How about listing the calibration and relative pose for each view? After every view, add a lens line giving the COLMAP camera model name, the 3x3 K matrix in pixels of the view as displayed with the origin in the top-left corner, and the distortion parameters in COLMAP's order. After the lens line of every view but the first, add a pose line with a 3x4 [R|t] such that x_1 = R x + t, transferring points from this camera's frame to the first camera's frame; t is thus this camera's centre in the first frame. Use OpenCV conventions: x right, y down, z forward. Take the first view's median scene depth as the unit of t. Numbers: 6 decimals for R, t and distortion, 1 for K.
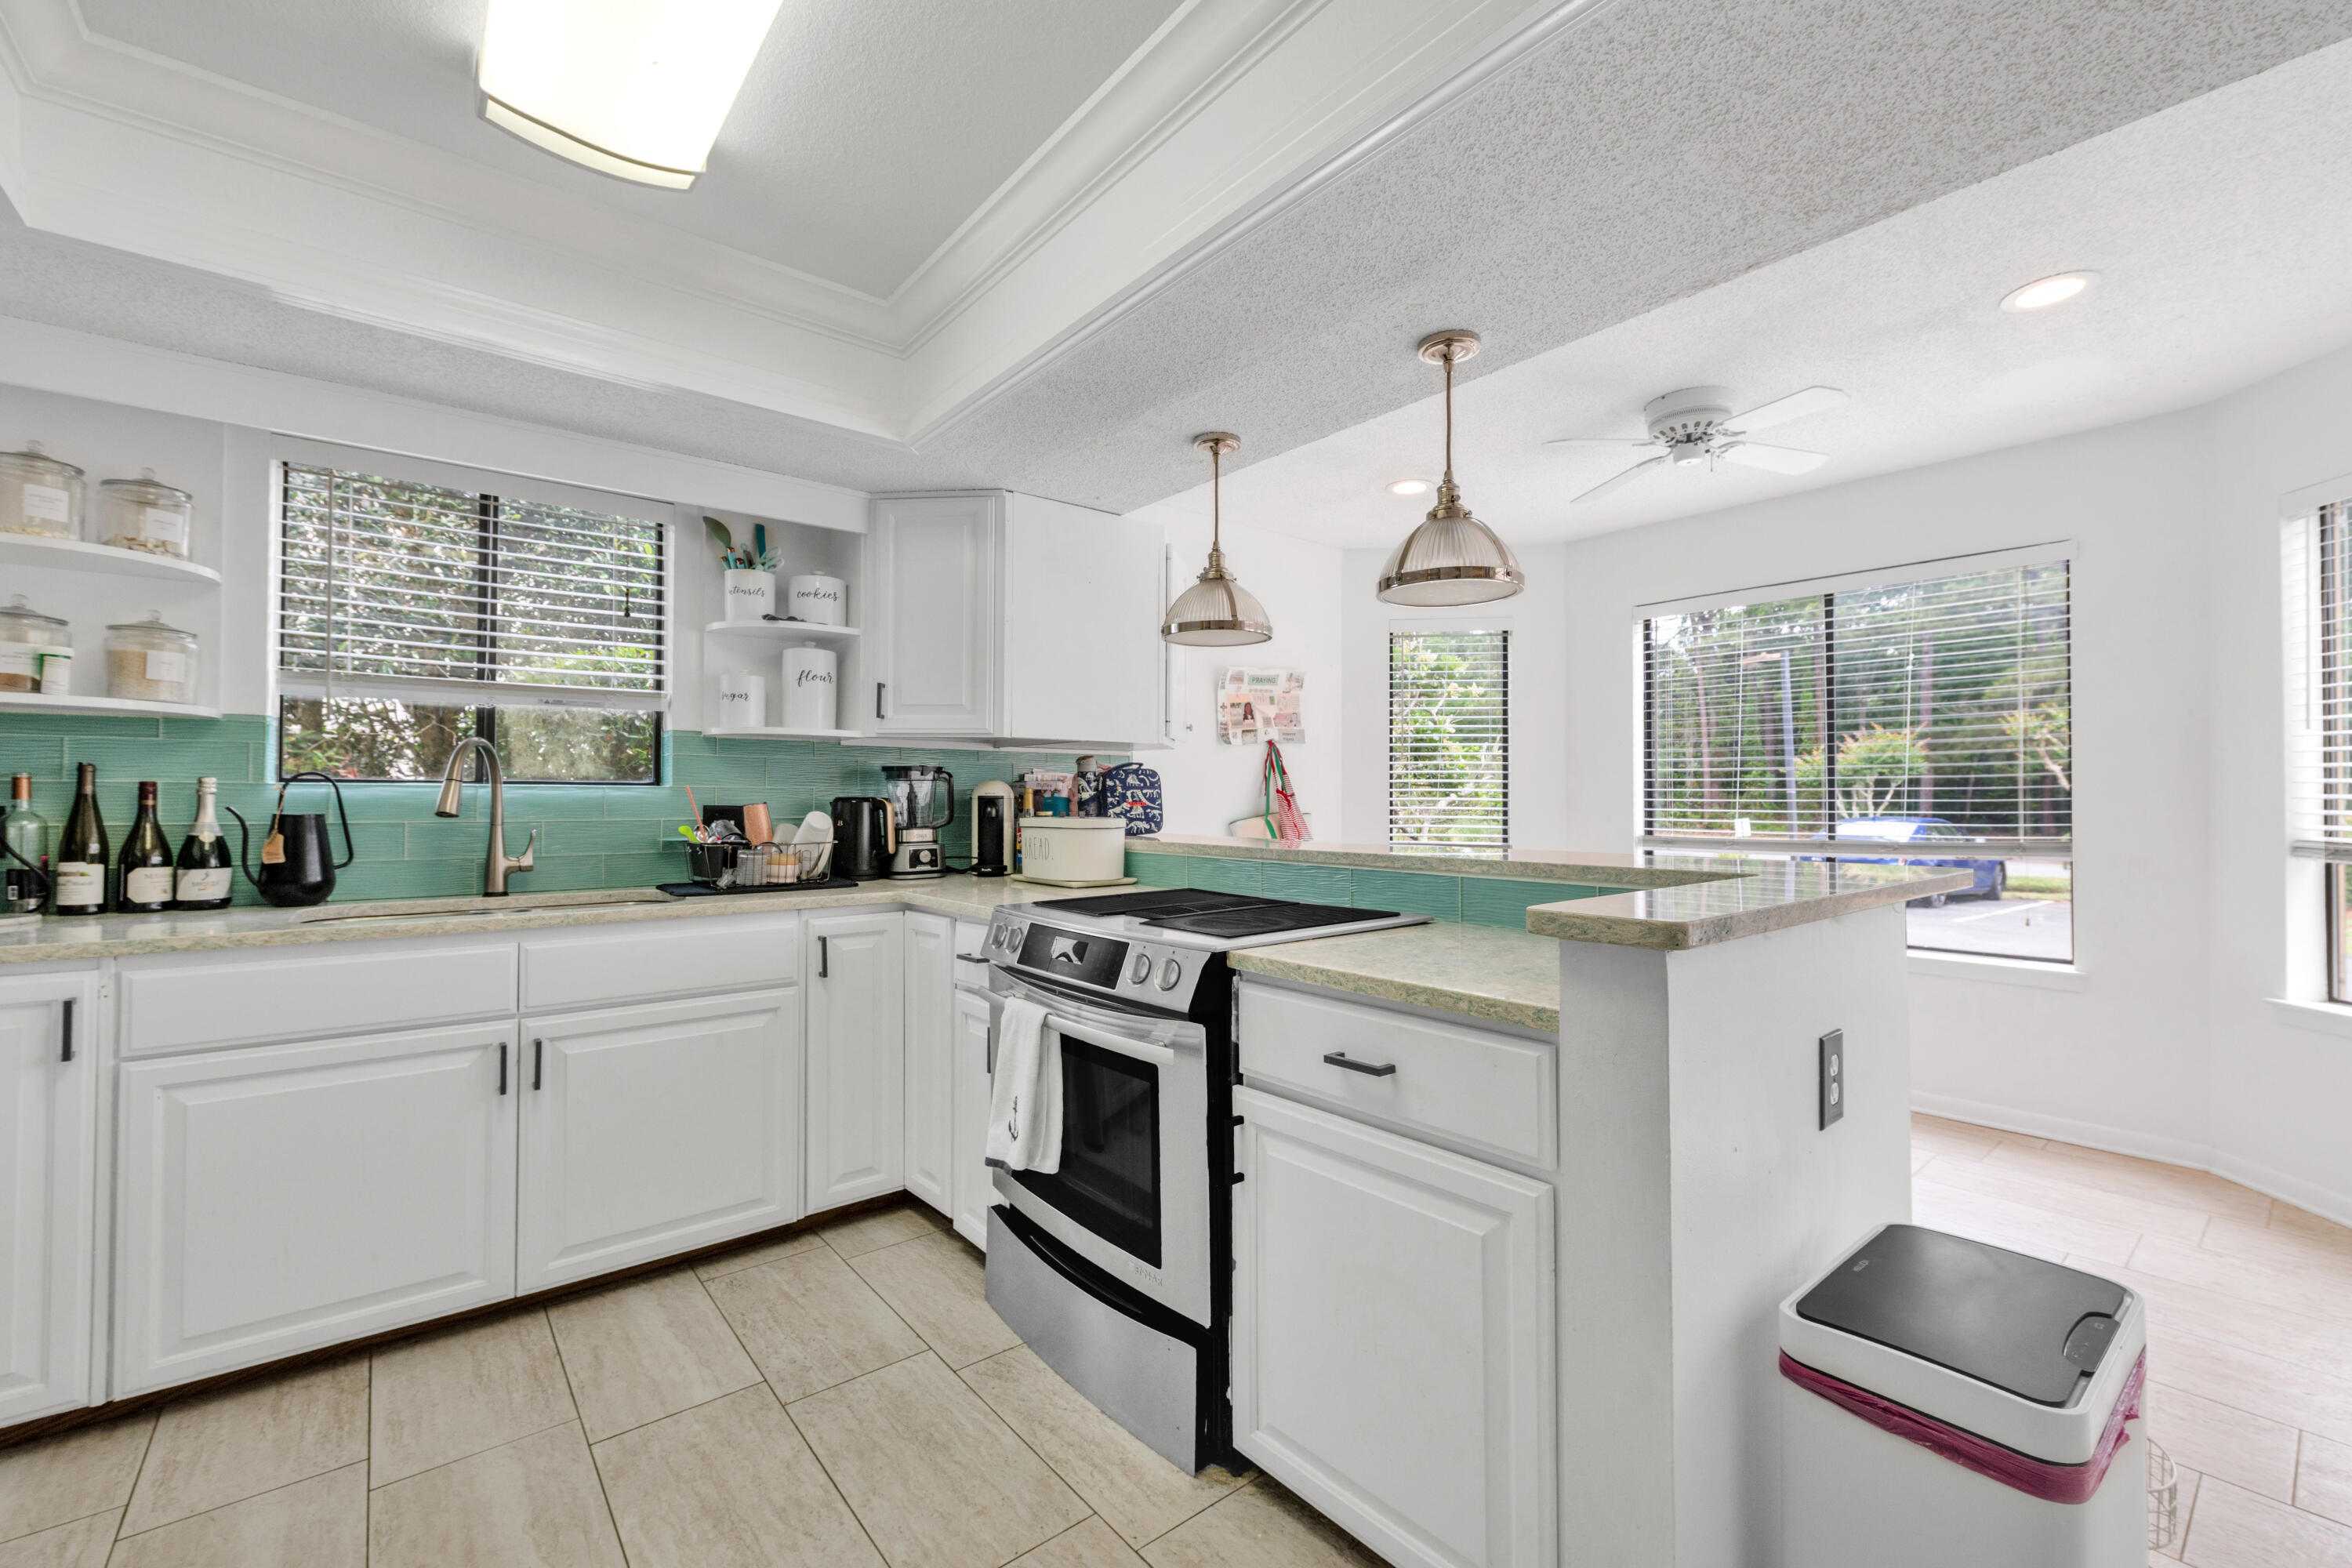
lens RADIAL K [[978.8, 0, 1118.4], [0, 978.8, 789.8], [0, 0, 1]] dist [0.003749, -0.002730]
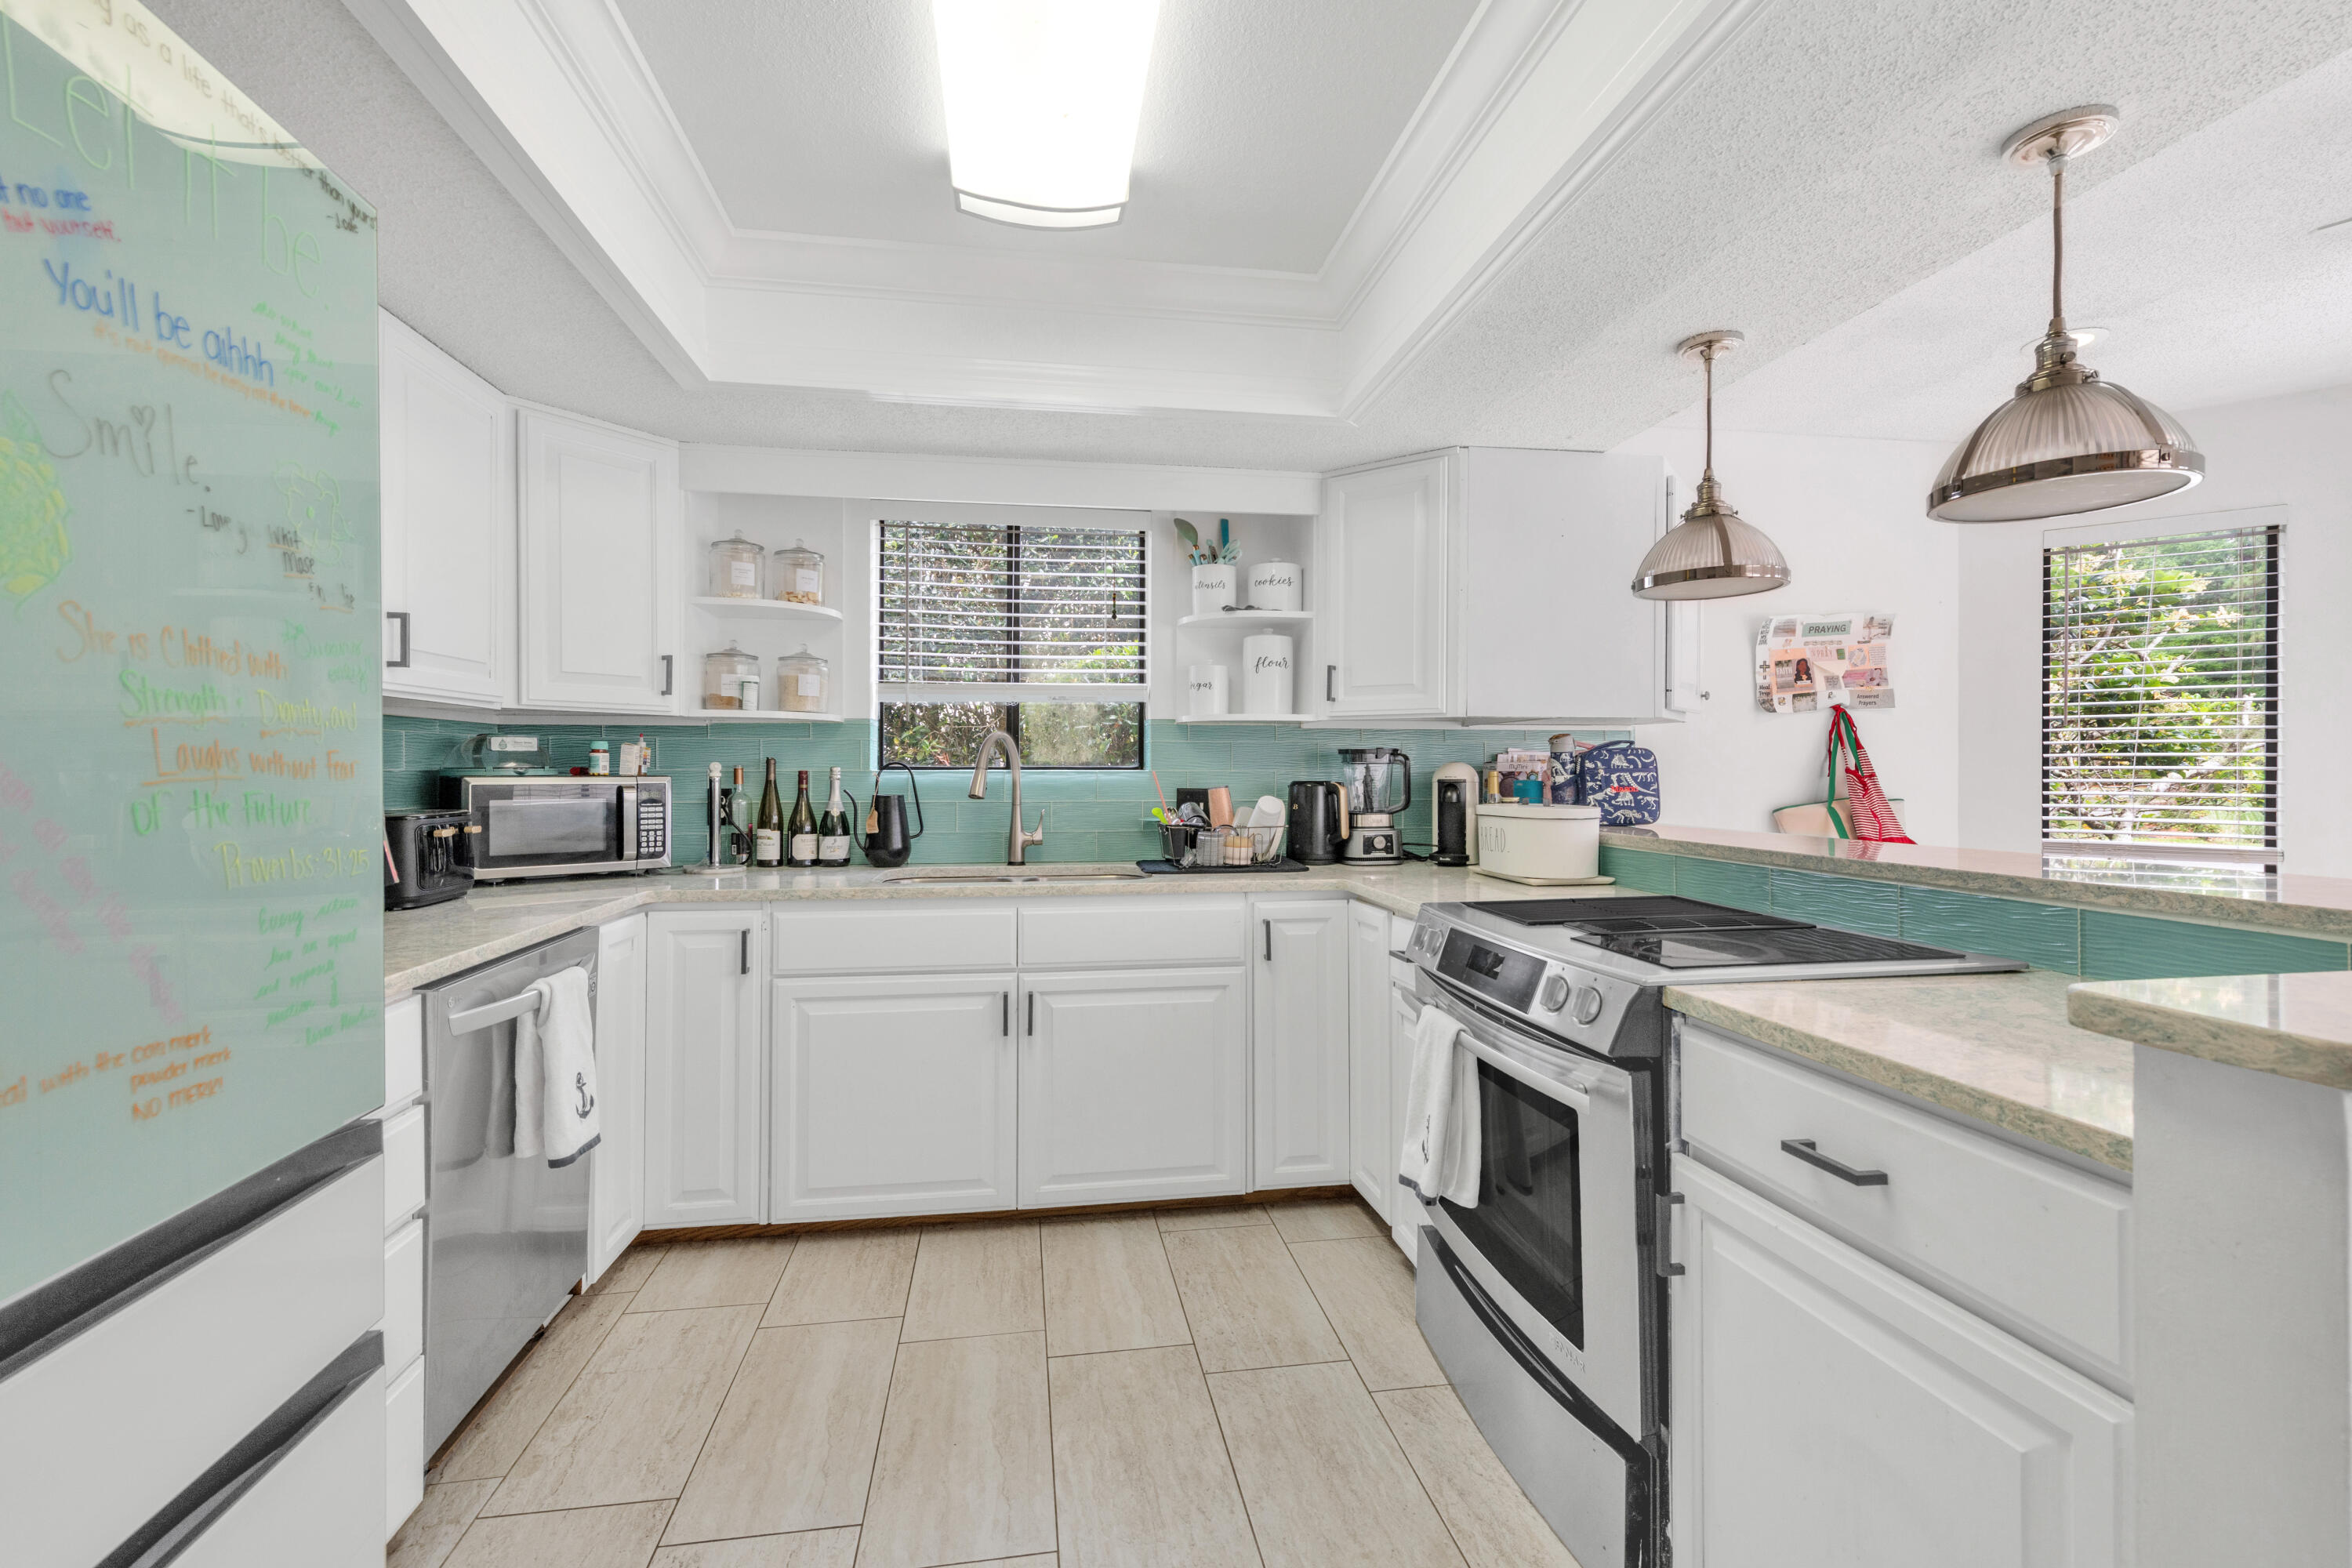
lens RADIAL K [[978.8, 0, 1173.8], [0, 978.8, 767.7], [0, 0, 1]] dist [0.003749, -0.002730]
pose [[0.866017, -0.003499, -0.500002, 0.130622], [0.009884, 0.999900, 0.010122, -0.020865], [0.499917, -0.013708, 0.865965, 0.080836]]
